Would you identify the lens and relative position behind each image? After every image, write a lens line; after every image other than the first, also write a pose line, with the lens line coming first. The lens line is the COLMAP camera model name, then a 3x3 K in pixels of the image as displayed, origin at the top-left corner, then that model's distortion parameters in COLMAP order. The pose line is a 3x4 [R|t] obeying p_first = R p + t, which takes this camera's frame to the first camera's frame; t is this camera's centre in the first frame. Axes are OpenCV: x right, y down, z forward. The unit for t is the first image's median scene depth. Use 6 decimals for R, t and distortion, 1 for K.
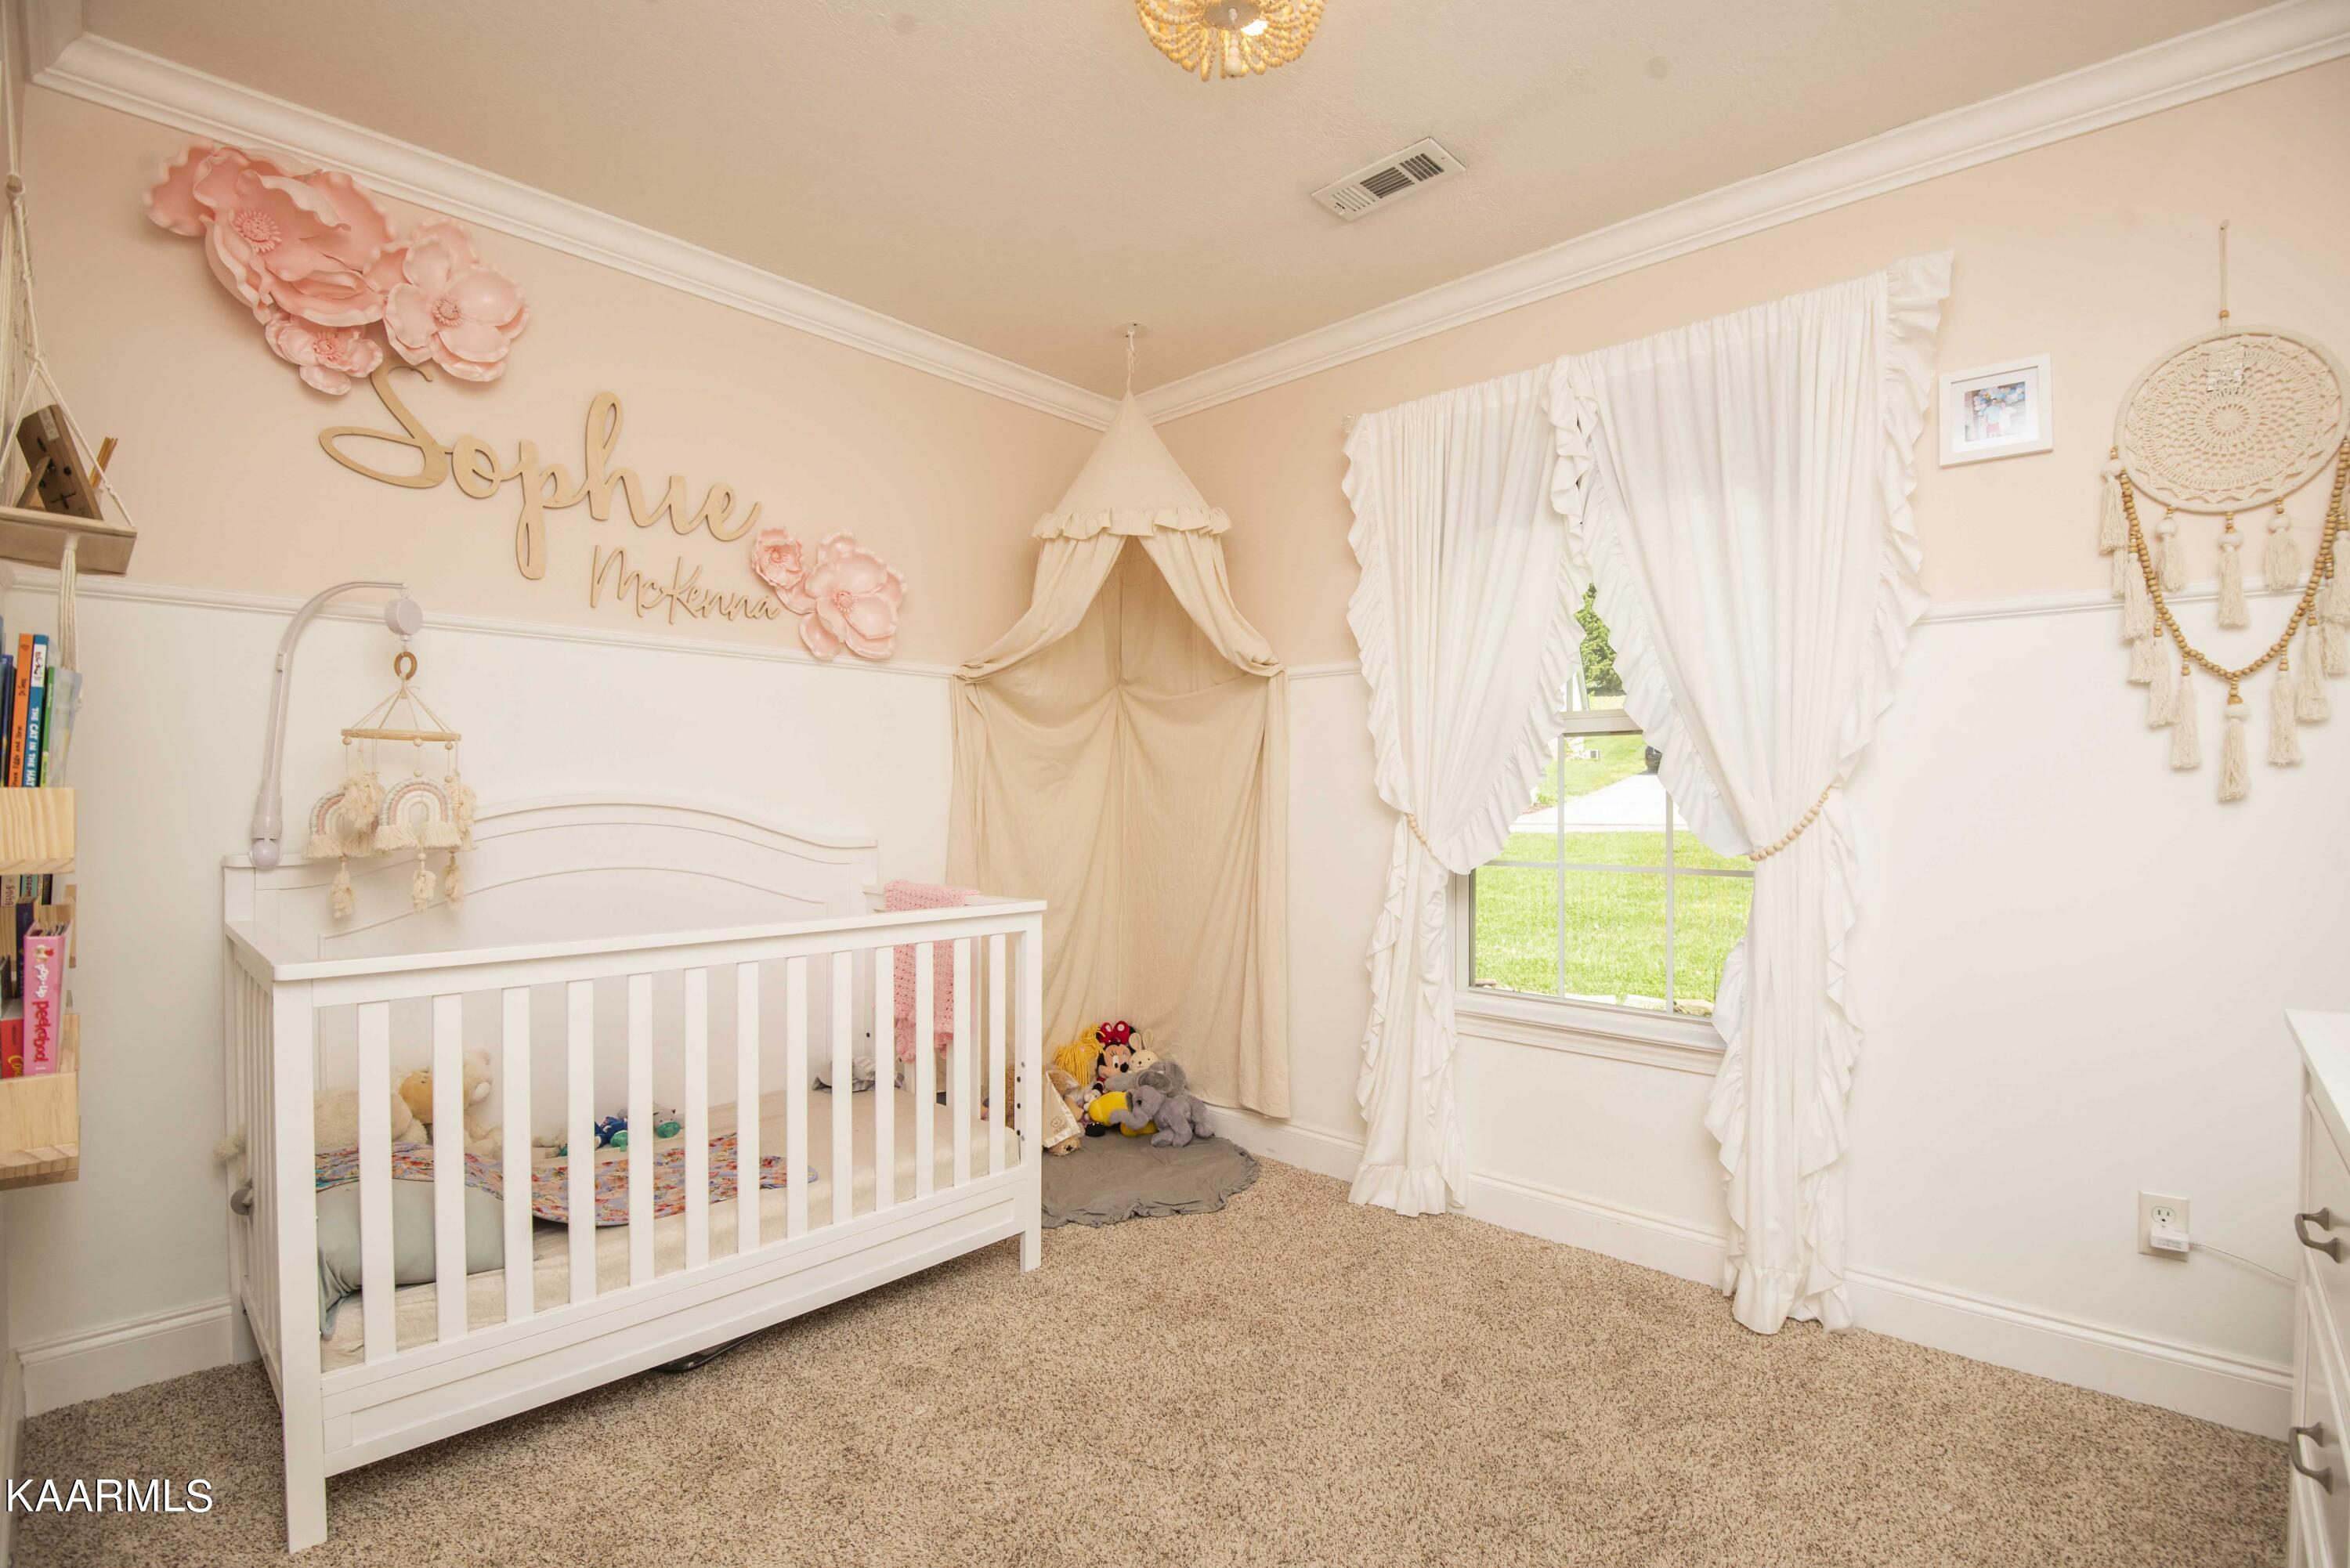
lens RADIAL K [[1070.9, 0, 1172.0], [0, 1070.9, 796.0], [0, 0, 1]] dist [-0.004352, -0.023031]
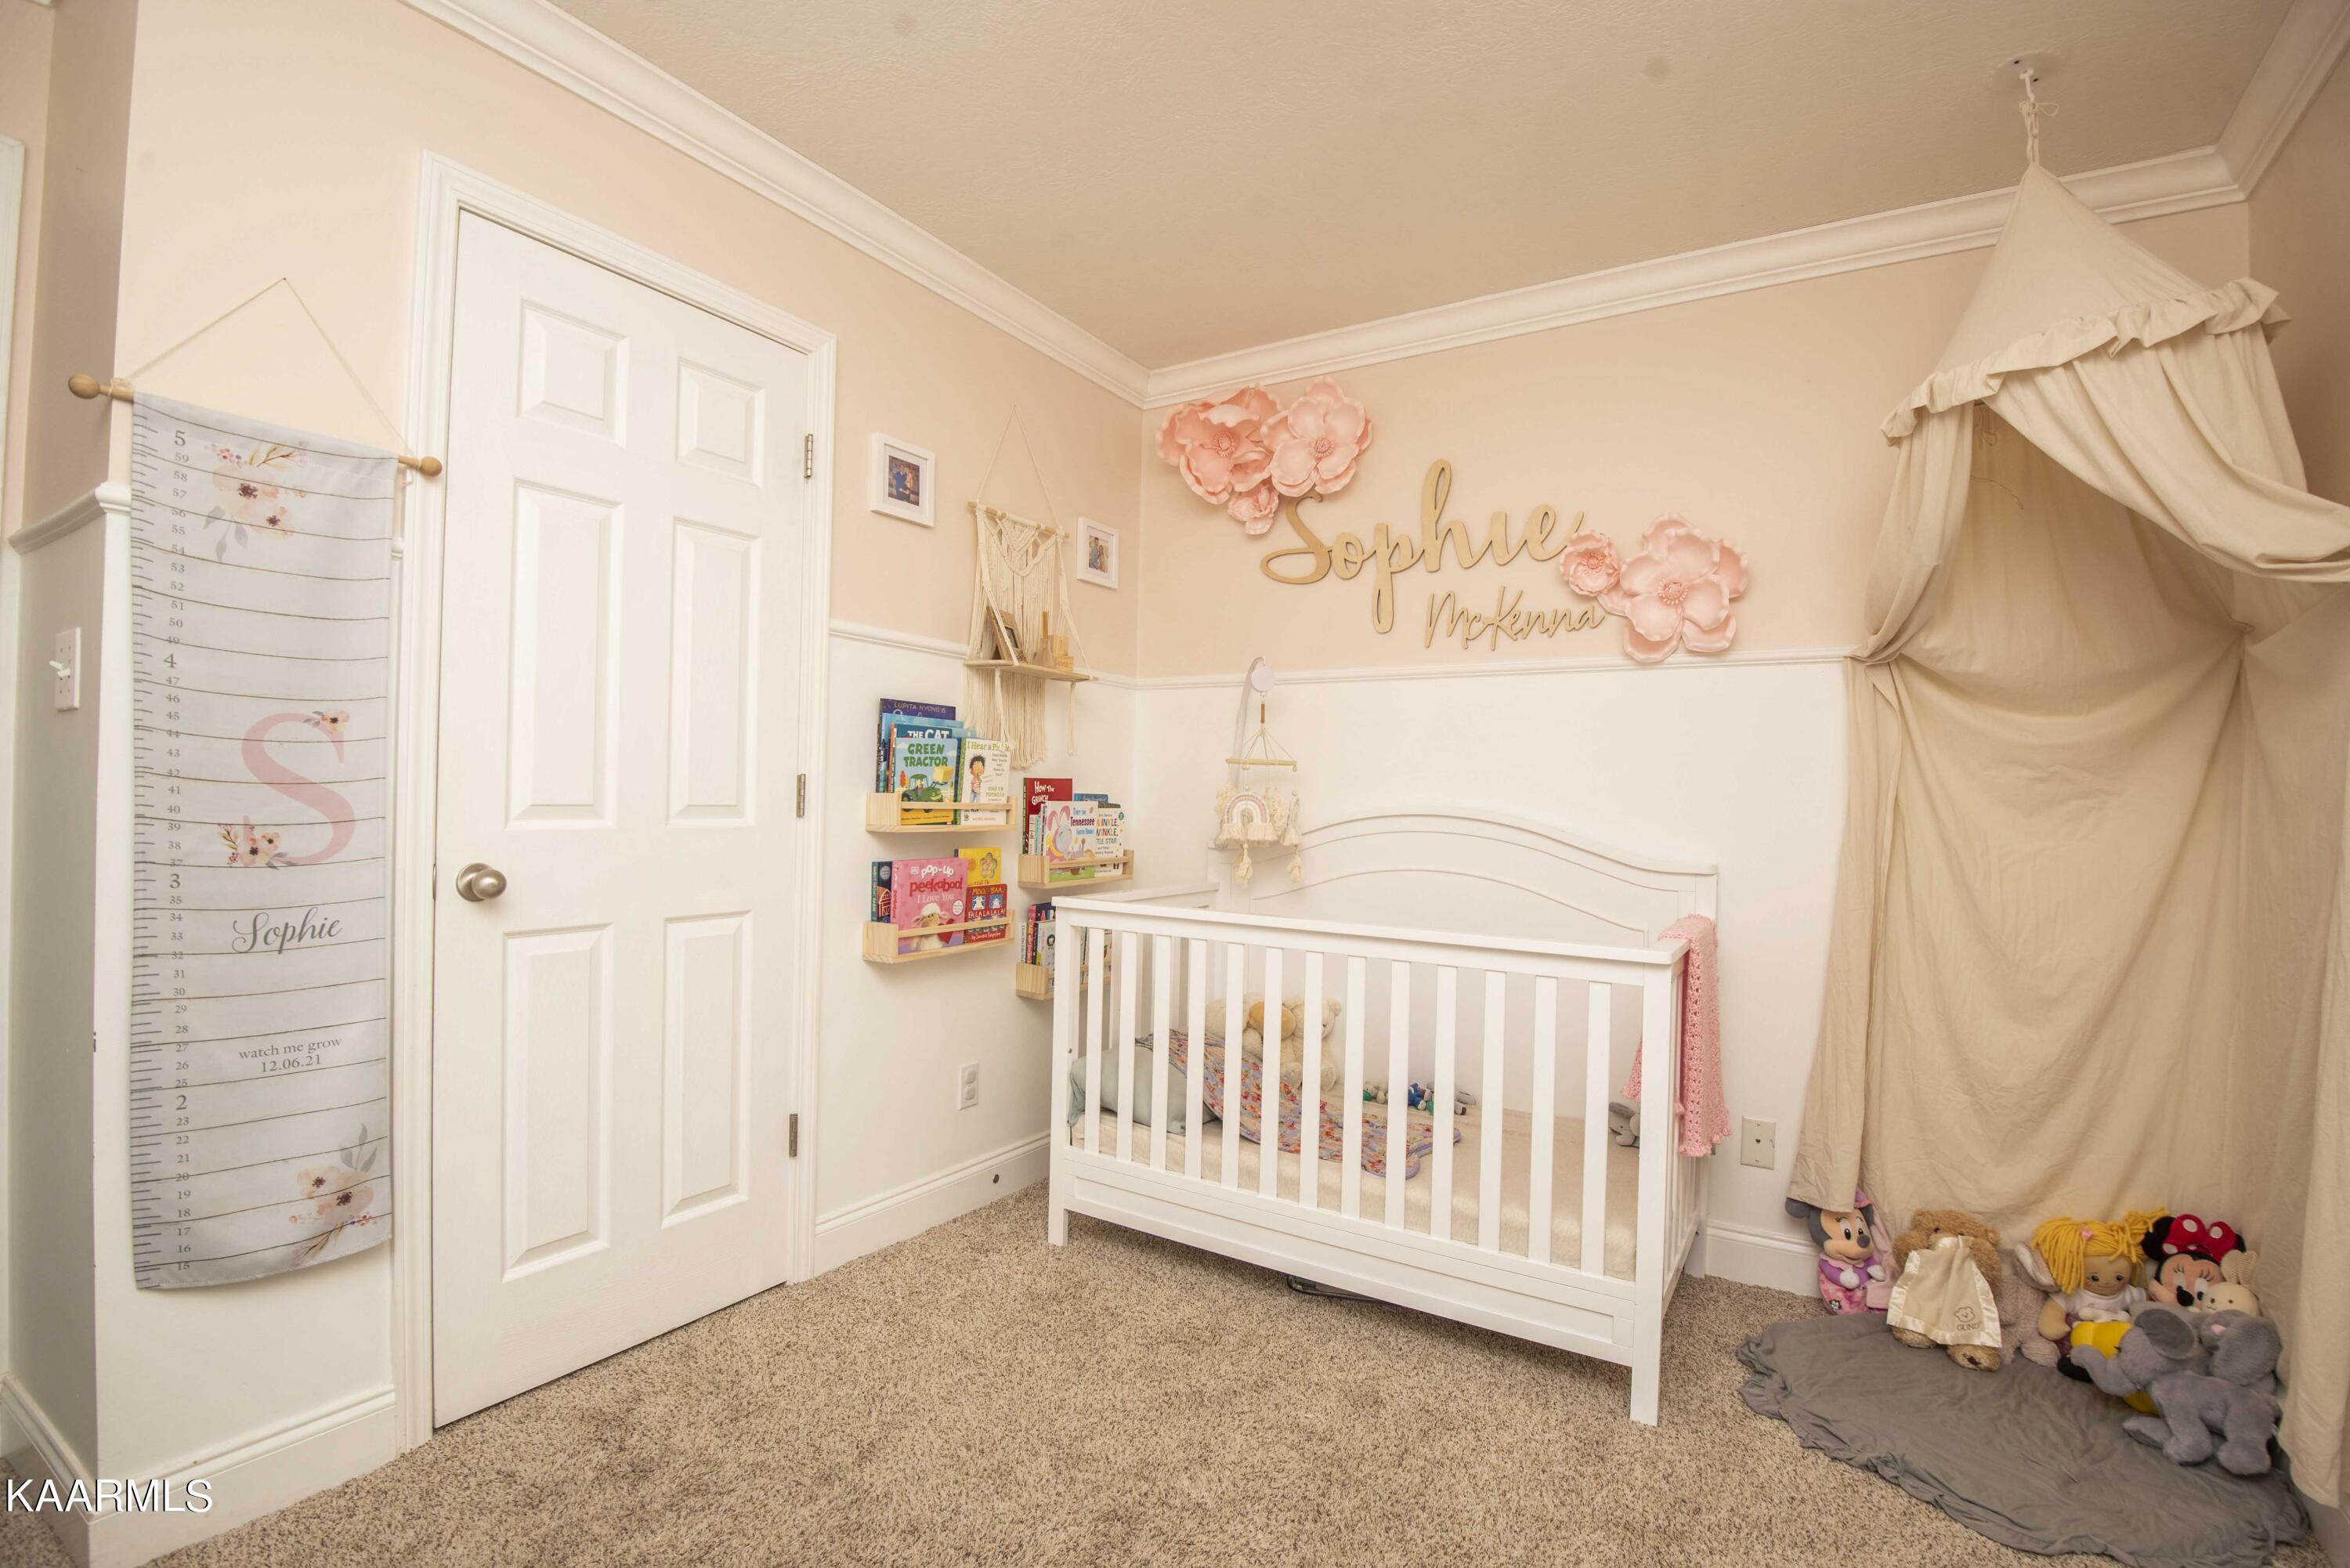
lens RADIAL K [[1066.5, 0, 1180.1], [0, 1066.5, 790.3], [0, 0, 1]] dist [-0.000585, -0.017136]
pose [[0.208332, -0.005791, -0.978041, 0.614503], [-0.021539, 0.999713, -0.010508, -0.001300], [0.977821, 0.023255, 0.208147, 0.551522]]
